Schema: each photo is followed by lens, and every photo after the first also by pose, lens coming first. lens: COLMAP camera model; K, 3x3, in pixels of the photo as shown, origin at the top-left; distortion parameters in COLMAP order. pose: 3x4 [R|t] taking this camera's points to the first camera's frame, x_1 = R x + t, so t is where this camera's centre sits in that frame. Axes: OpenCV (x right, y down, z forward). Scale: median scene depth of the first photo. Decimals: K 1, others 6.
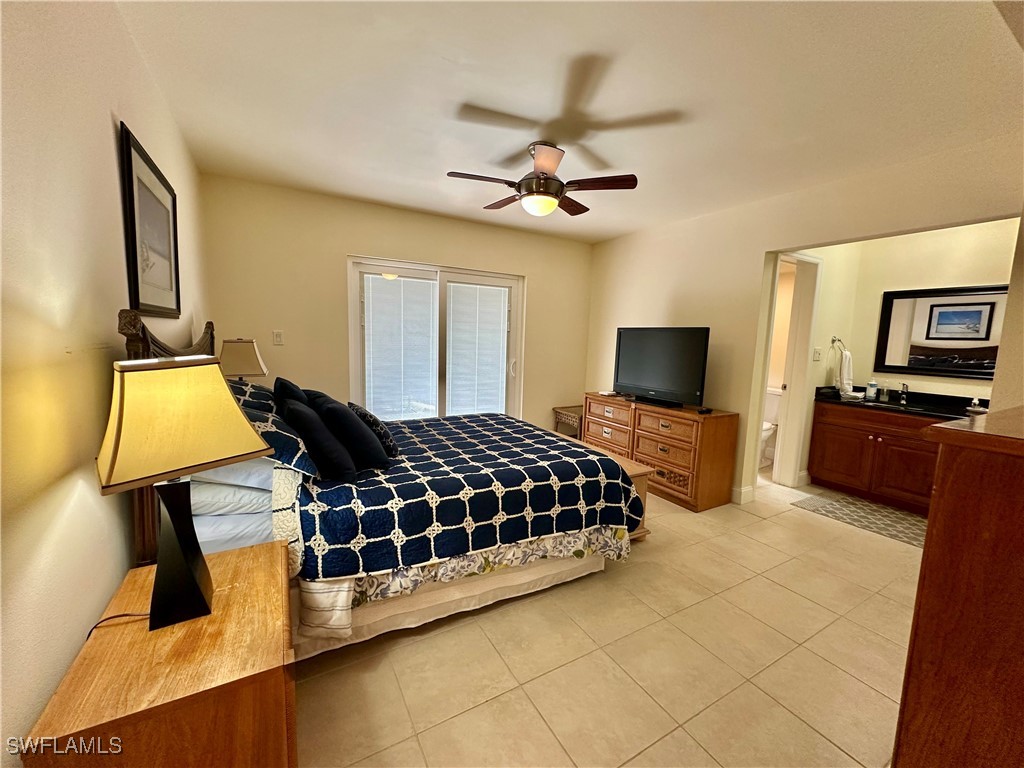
lens RADIAL K [[408.7, 0, 512.4], [0, 408.7, 384.2], [0, 0, 1]] dist [-0.001597, 0.000776]
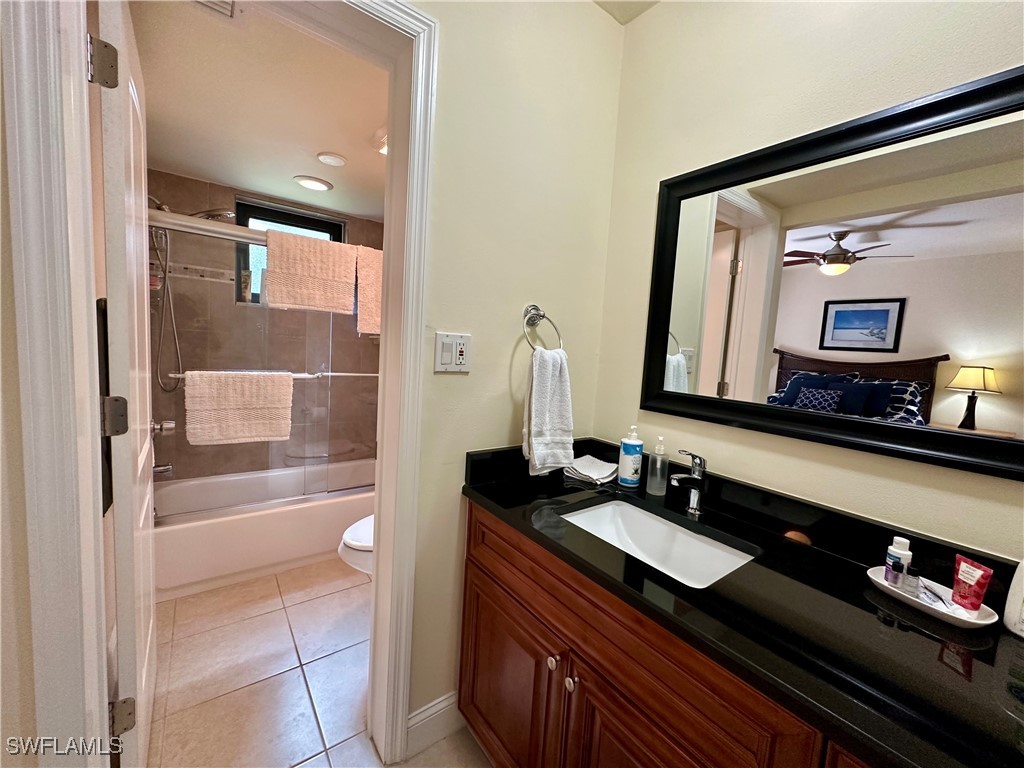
lens RADIAL K [[408.7, 0, 509.9], [0, 408.7, 386.2], [0, 0, 1]] dist [-0.001597, 0.000776]
pose [[0.992977, 0.021580, 0.116322, 0.725968], [-0.019889, 0.999679, -0.015675, -0.041866], [-0.116623, 0.013252, 0.993088, 0.652862]]
